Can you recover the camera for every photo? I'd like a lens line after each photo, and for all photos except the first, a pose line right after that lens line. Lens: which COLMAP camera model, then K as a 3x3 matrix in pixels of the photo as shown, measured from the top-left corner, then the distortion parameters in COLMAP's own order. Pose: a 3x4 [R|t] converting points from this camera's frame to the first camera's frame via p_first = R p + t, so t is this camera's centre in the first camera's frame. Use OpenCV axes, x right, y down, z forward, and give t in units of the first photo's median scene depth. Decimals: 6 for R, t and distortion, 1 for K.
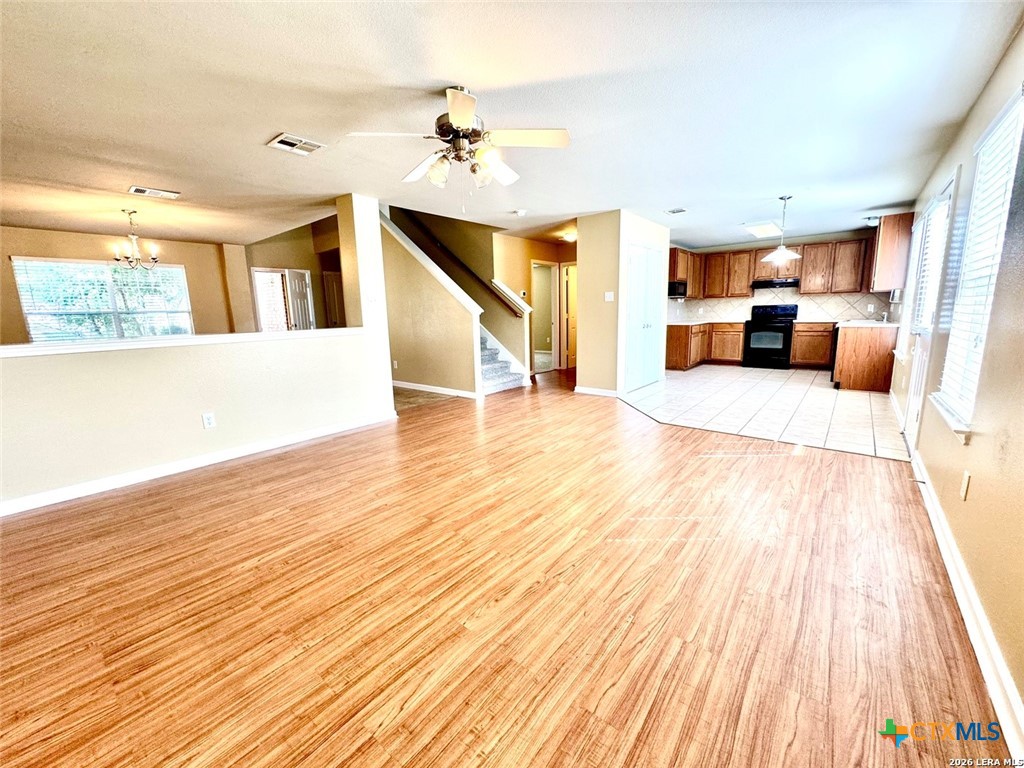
lens RADIAL K [[413.0, 0, 507.6], [0, 413.0, 384.5], [0, 0, 1]] dist [-0.001181, -0.000267]
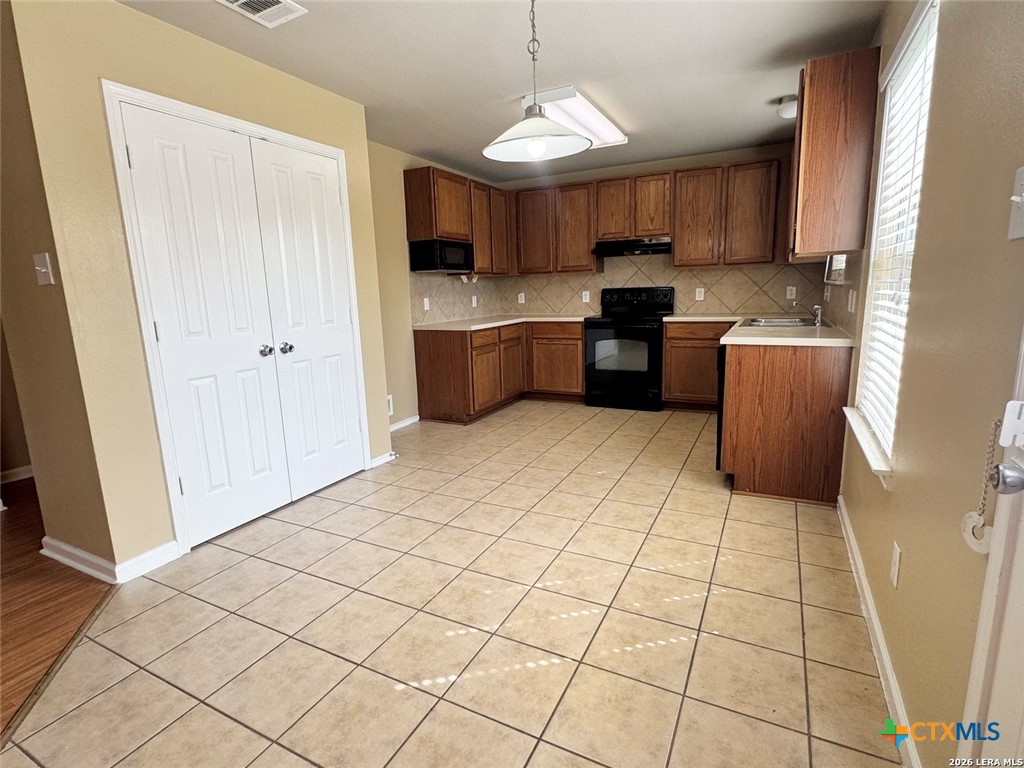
lens RADIAL K [[515.0, 0, 512.0], [0, 515.0, 384.0], [0, 0, 1]] dist [-0.003618, -0.000114]
pose [[0.975775, -0.043725, 0.214364, 0.359354], [0.043560, 0.999036, 0.005493, -0.082657], [-0.214397, 0.003978, 0.976739, 0.404711]]
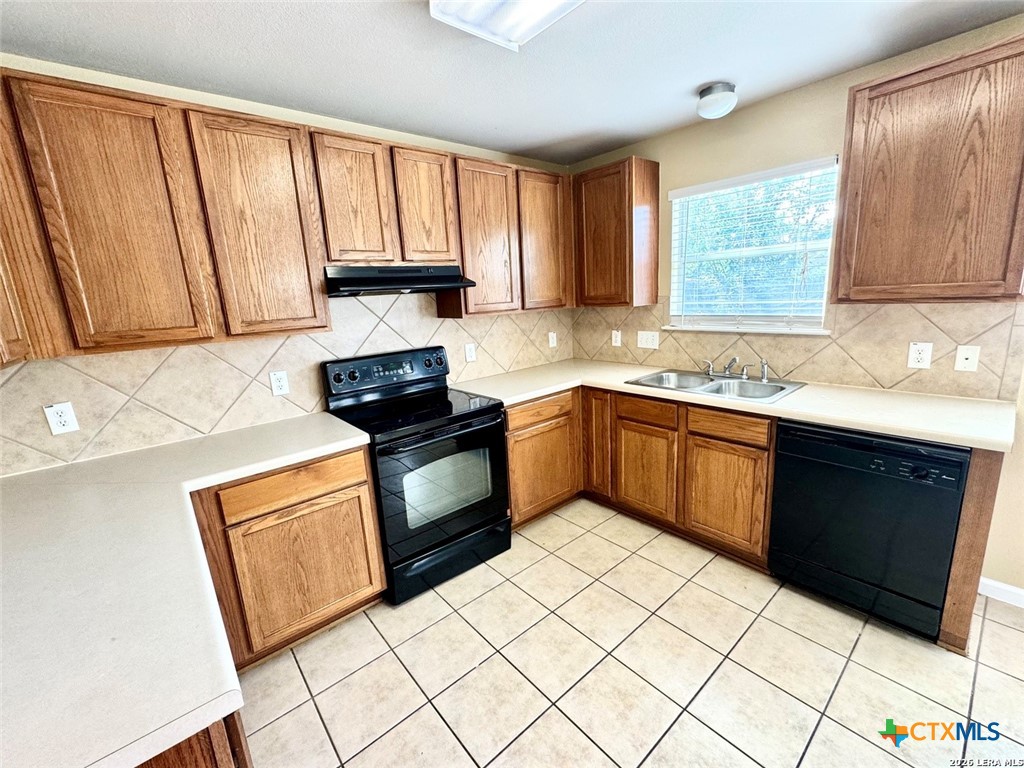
lens RADIAL K [[413.0, 0, 507.6], [0, 413.0, 384.5], [0, 0, 1]] dist [-0.001181, -0.000267]
pose [[0.182074, -0.188550, 0.965038, 0.388573], [0.229409, 0.962503, 0.144772, -0.204481], [-0.956149, 0.195029, 0.218502, 0.903124]]
